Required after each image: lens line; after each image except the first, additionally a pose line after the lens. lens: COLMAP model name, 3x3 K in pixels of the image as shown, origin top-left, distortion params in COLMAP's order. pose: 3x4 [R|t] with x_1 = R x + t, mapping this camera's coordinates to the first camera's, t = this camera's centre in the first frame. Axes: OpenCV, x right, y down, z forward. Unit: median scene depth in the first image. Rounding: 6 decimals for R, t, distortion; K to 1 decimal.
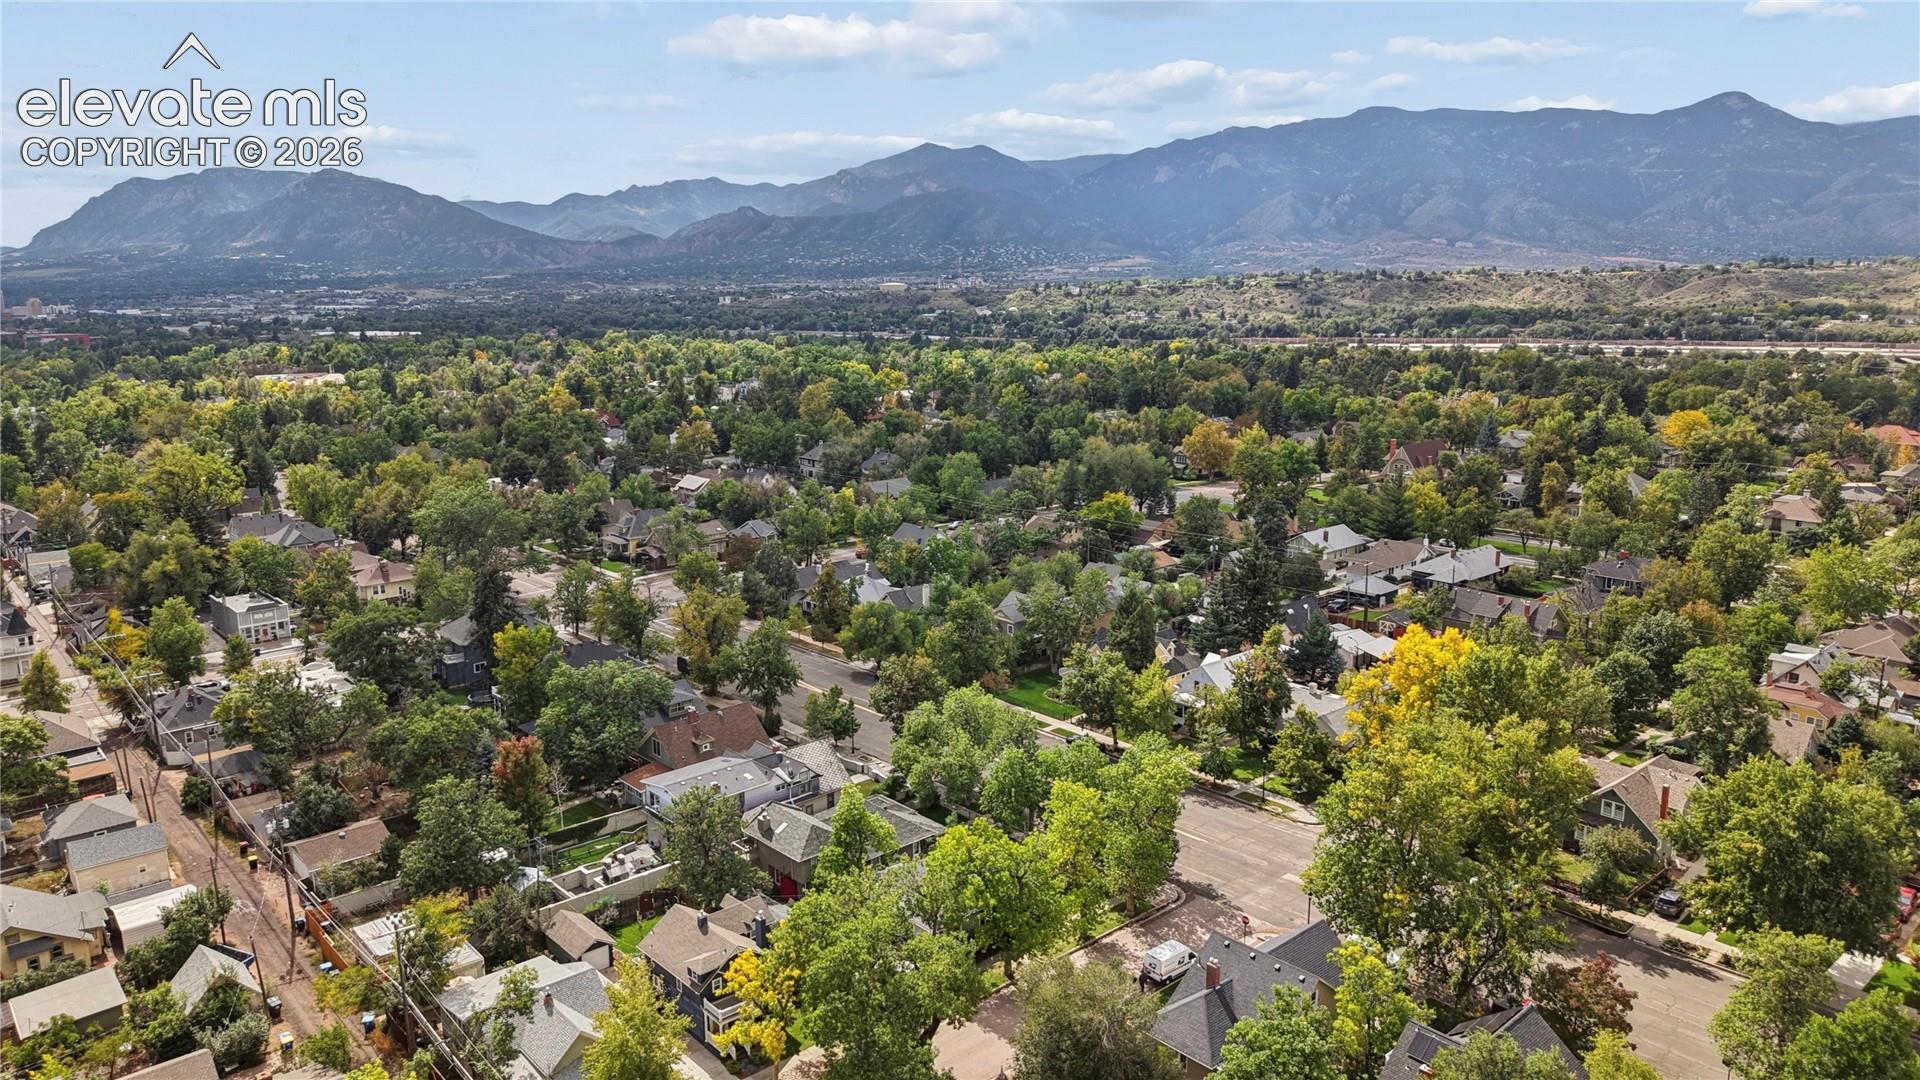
lens RADIAL K [[1279.7, 0, 960.0], [0, 1279.7, 540.0], [0, 0, 1]] dist [0.028641, -0.039630]
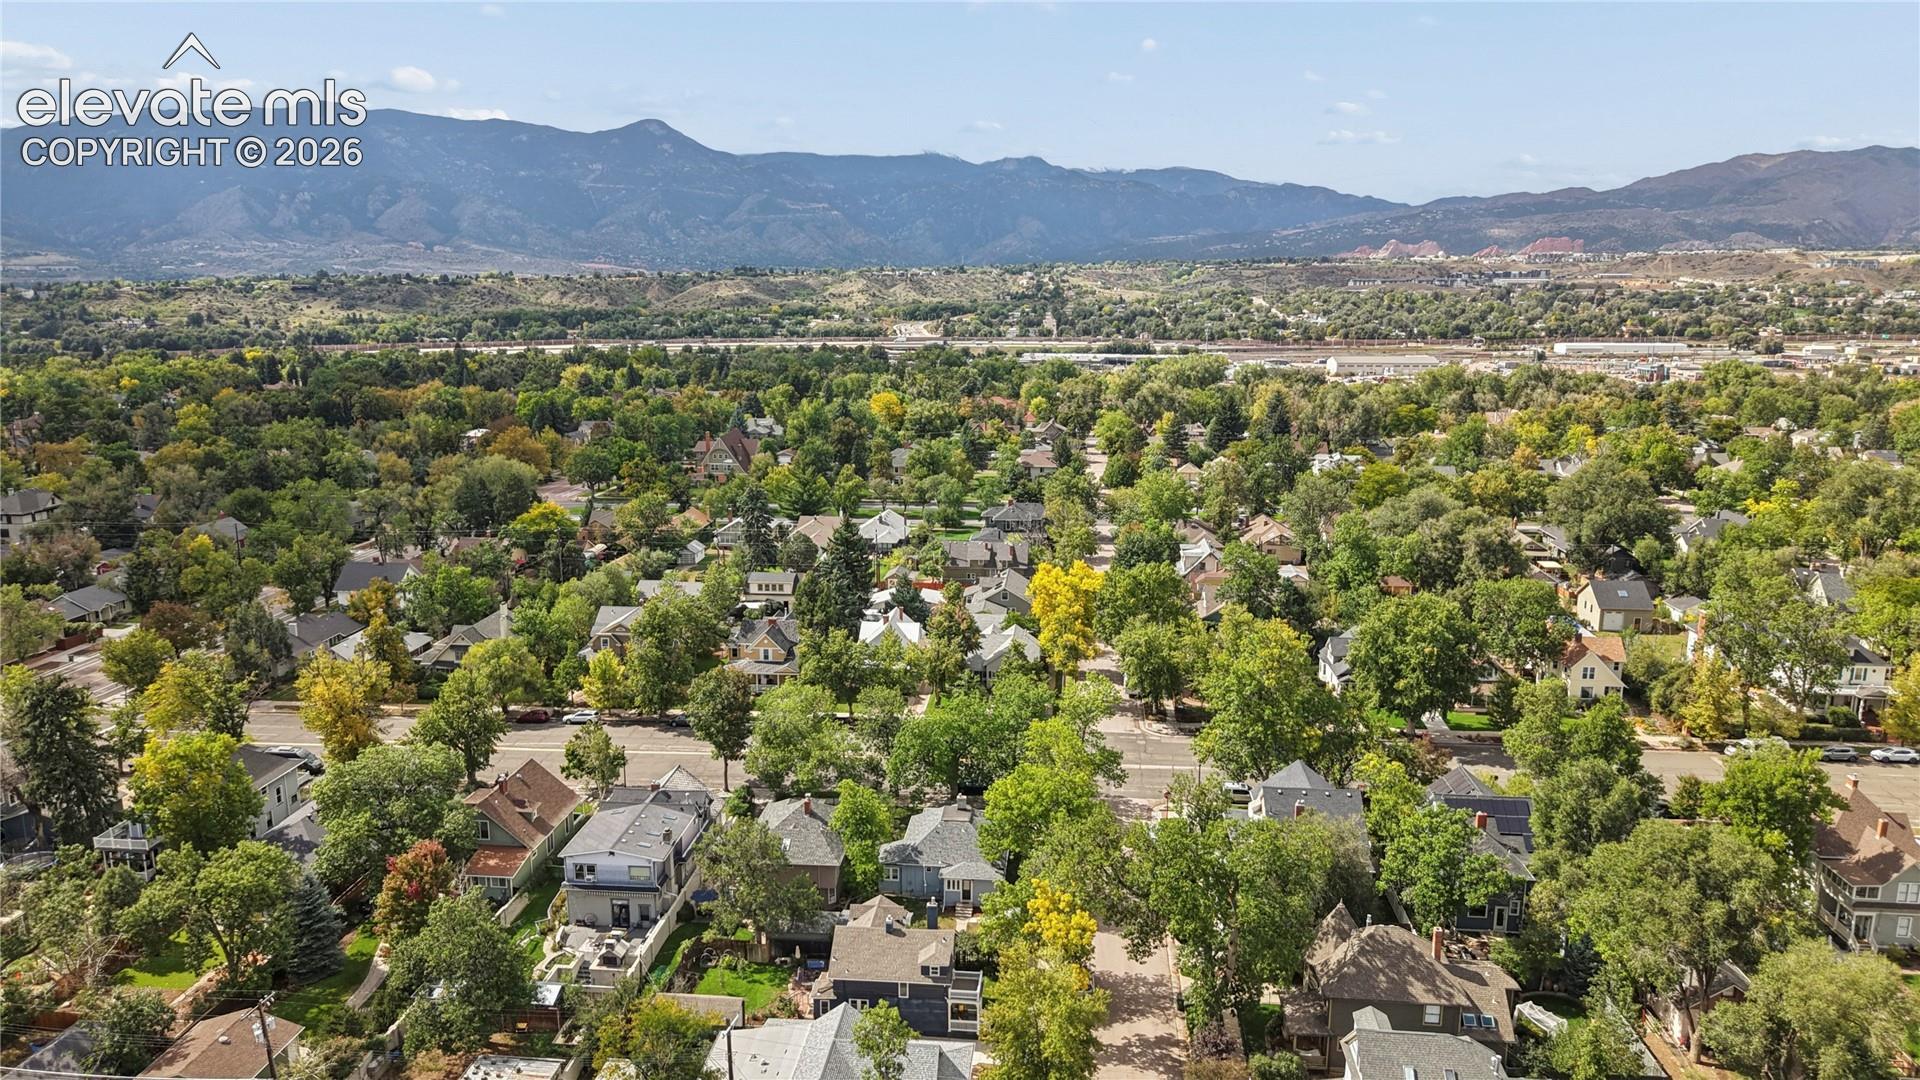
lens RADIAL K [[1274.6, 0, 958.6], [0, 1274.6, 516.8], [0, 0, 1]] dist [0.067620, -0.080074]
pose [[0.732413, -0.118342, 0.670497, -0.553050], [0.132307, 0.990744, 0.030341, -0.027494], [-0.667882, 0.066489, 0.741291, 0.140004]]
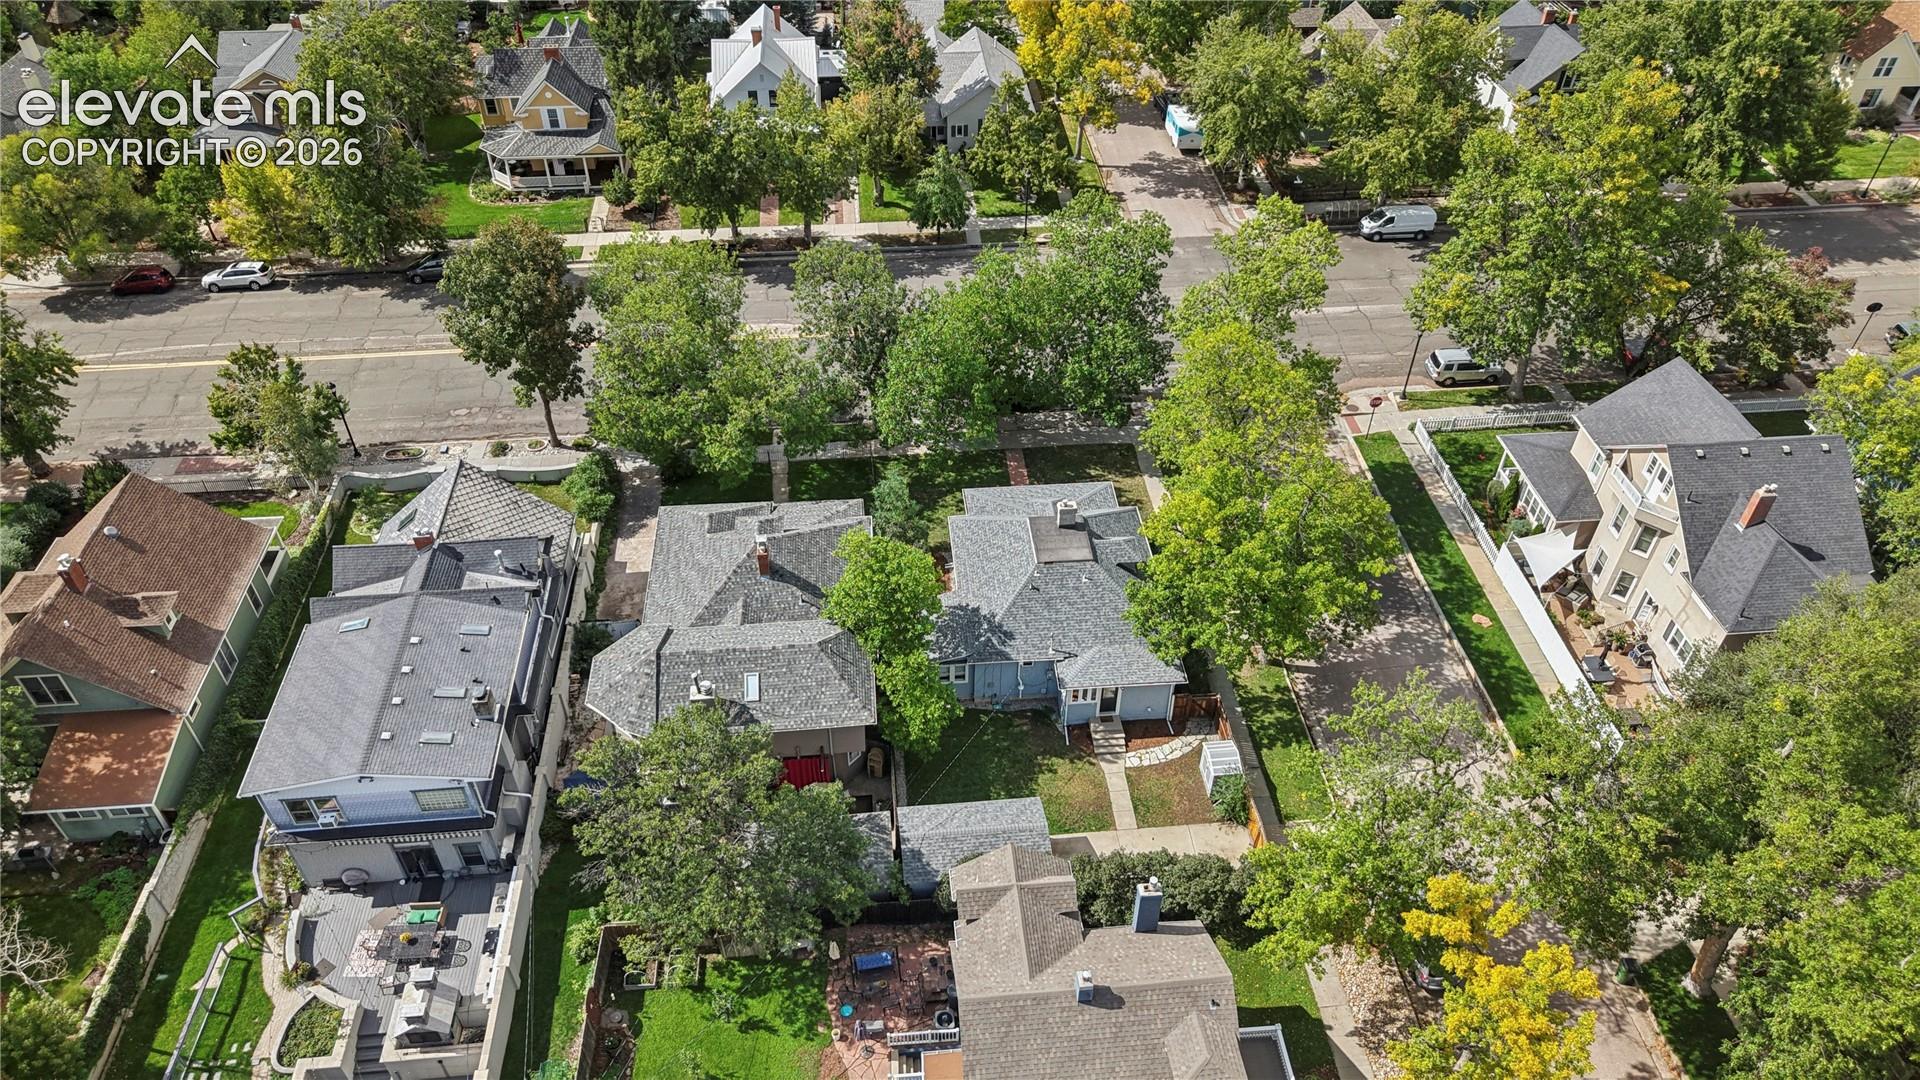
lens RADIAL K [[1285.5, 0, 960.0], [0, 1285.5, 540.0], [0, 0, 1]] dist [0.005820, 0.001354]
pose [[0.594703, -0.523493, 0.610150, -0.286368], [0.152065, 0.818491, 0.554029, -0.048677], [-0.789433, -0.236700, 0.566364, 0.573096]]
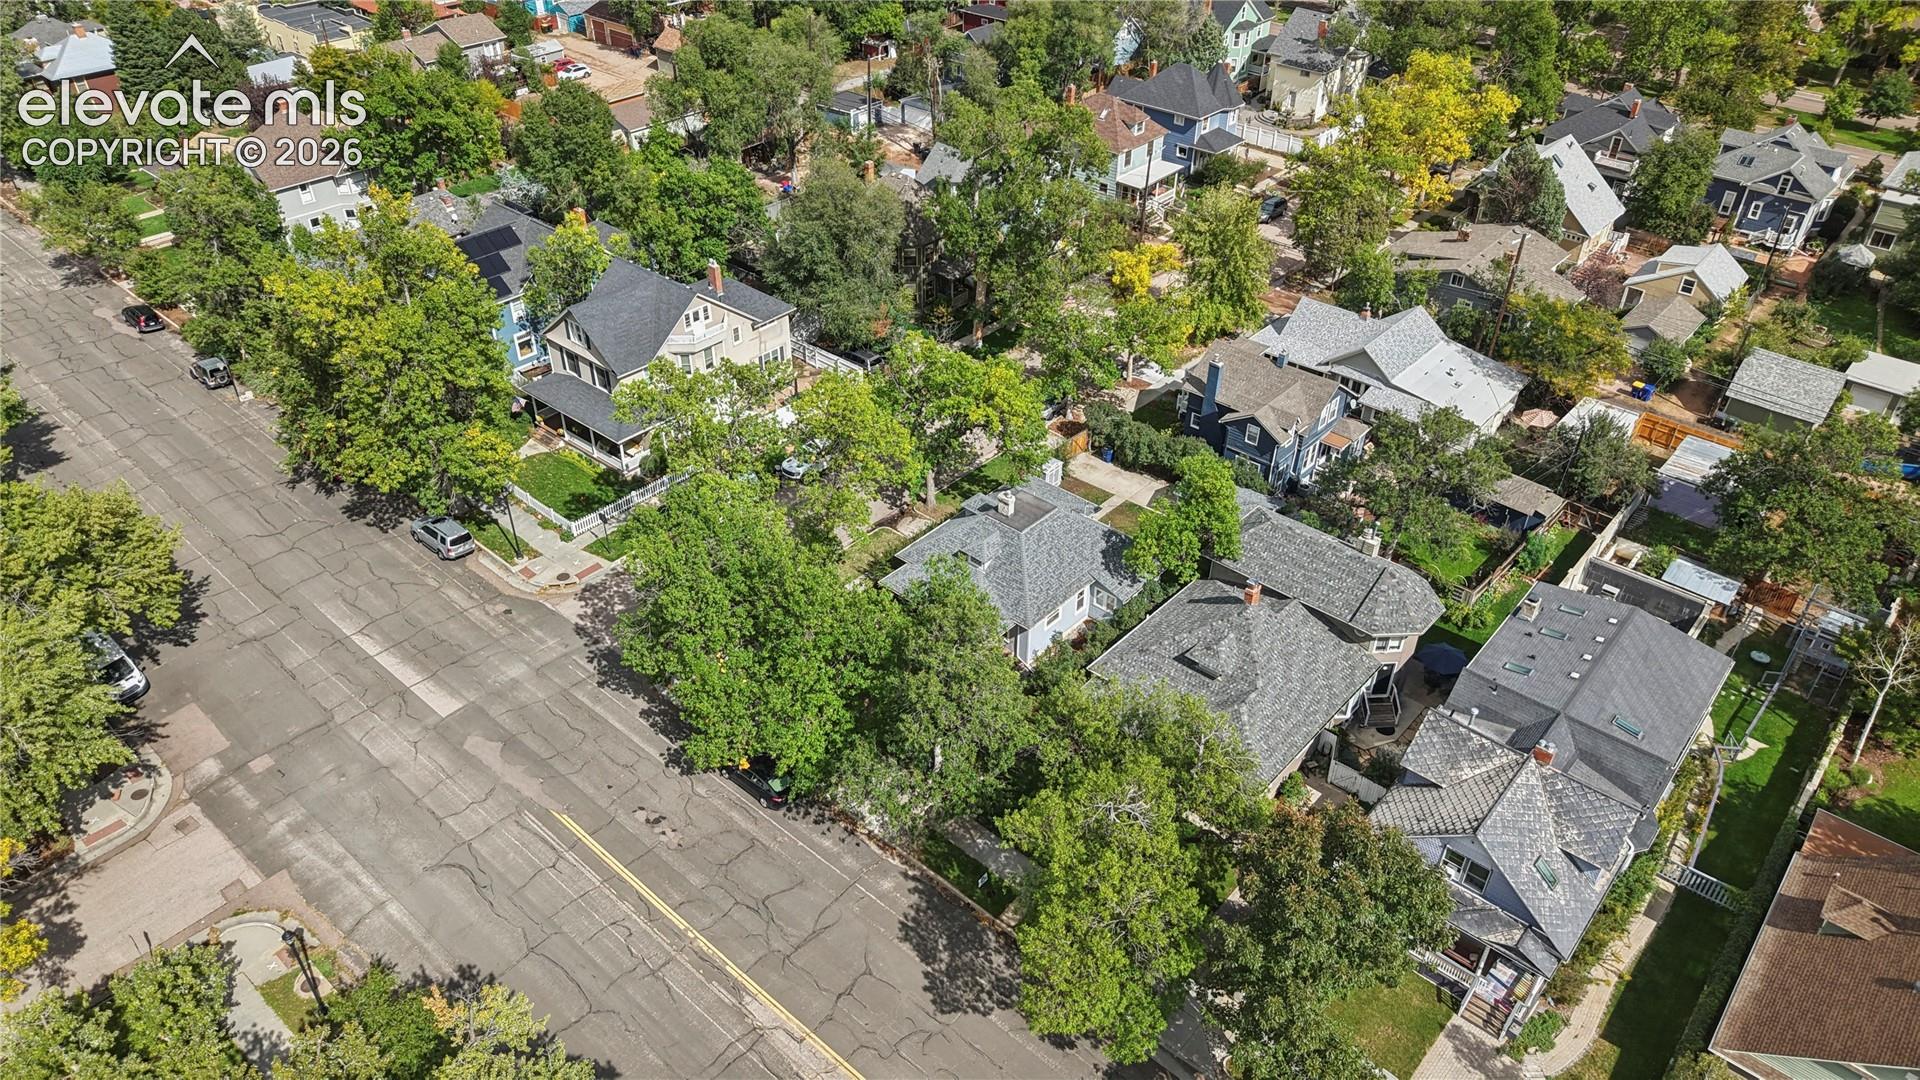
lens RADIAL K [[1279.7, 0, 960.0], [0, 1279.7, 540.0], [0, 0, 1]] dist [0.028641, -0.039630]
pose [[-0.992606, 0.073666, -0.096469, 0.072947], [-0.021890, 0.673097, 0.739230, -0.171624], [0.119389, 0.735876, -0.666508, 1.136570]]
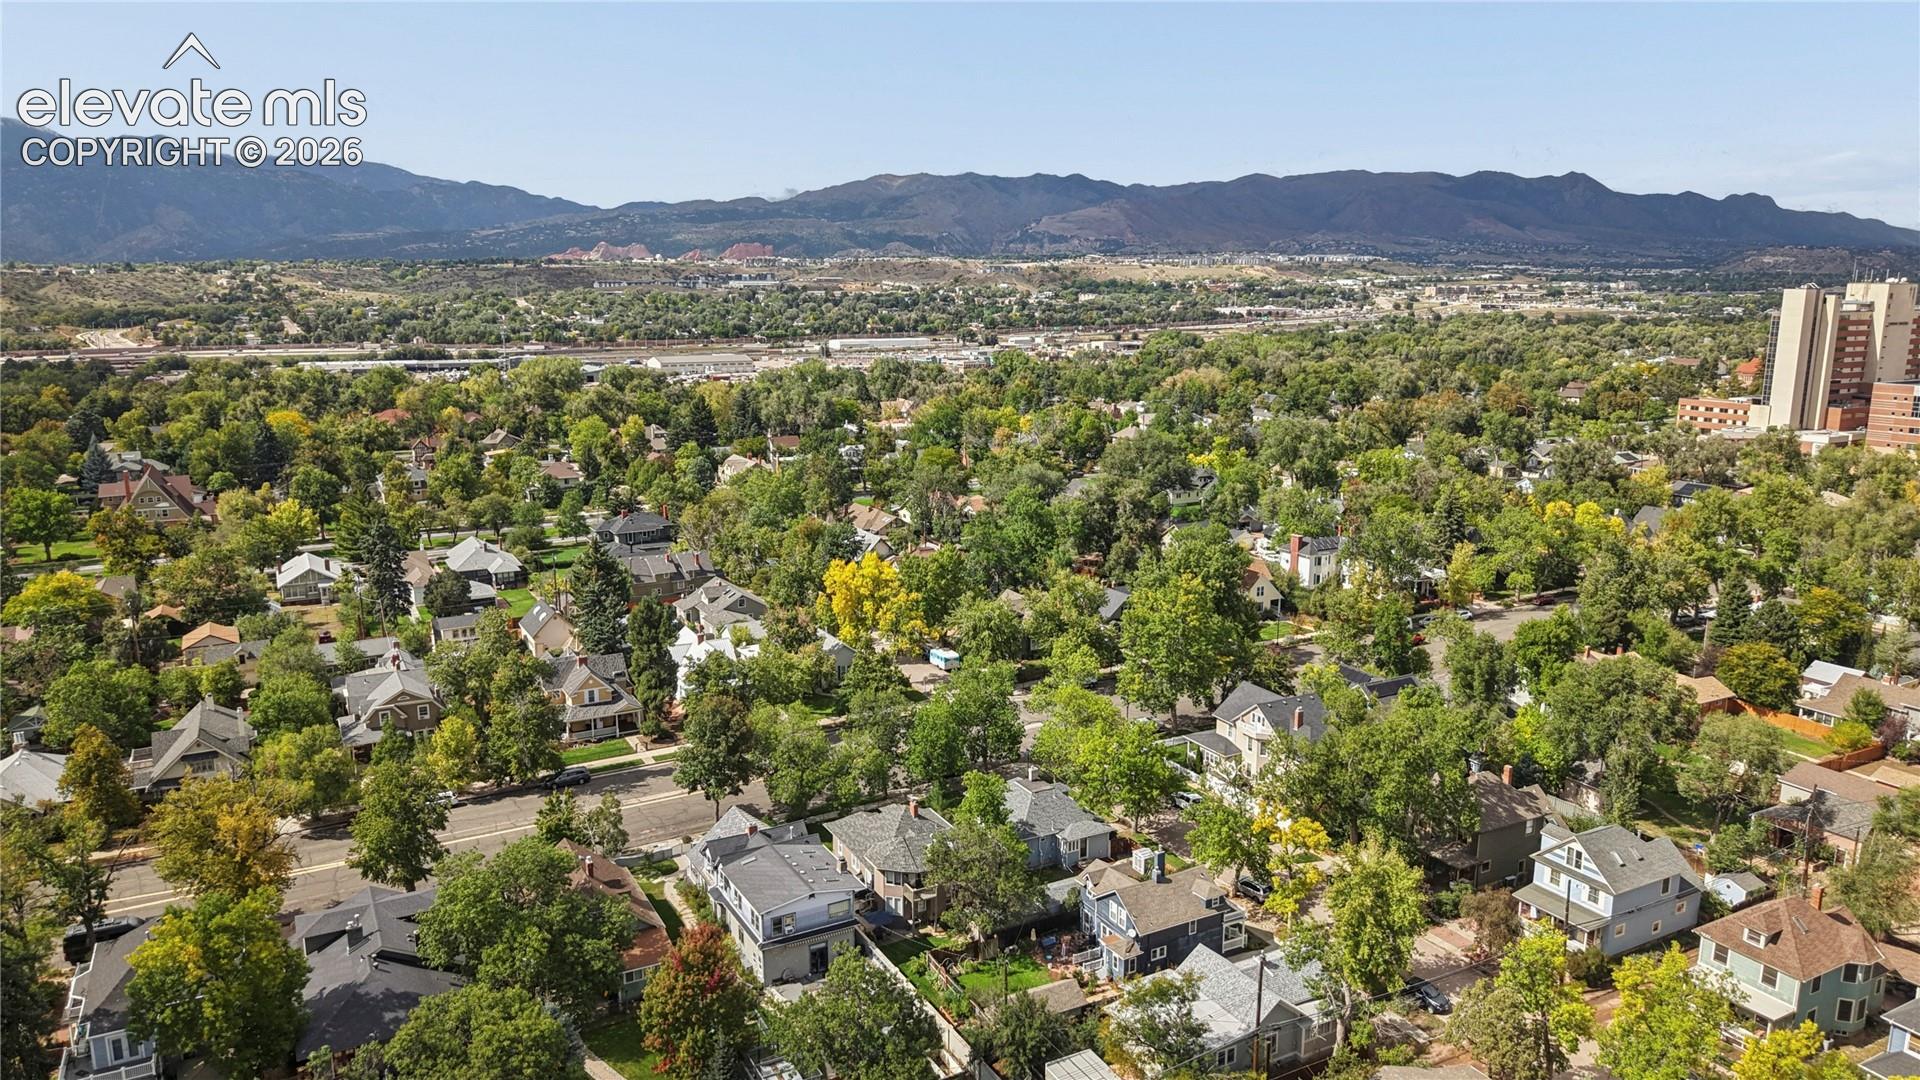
lens RADIAL K [[1279.7, 0, 960.0], [0, 1279.7, 540.0], [0, 0, 1]] dist [0.028641, -0.039630]
pose [[0.224493, -0.186845, 0.956395, -0.850454], [0.193078, 0.970517, 0.144283, -0.114904], [-0.955156, 0.152269, 0.253950, 0.584845]]
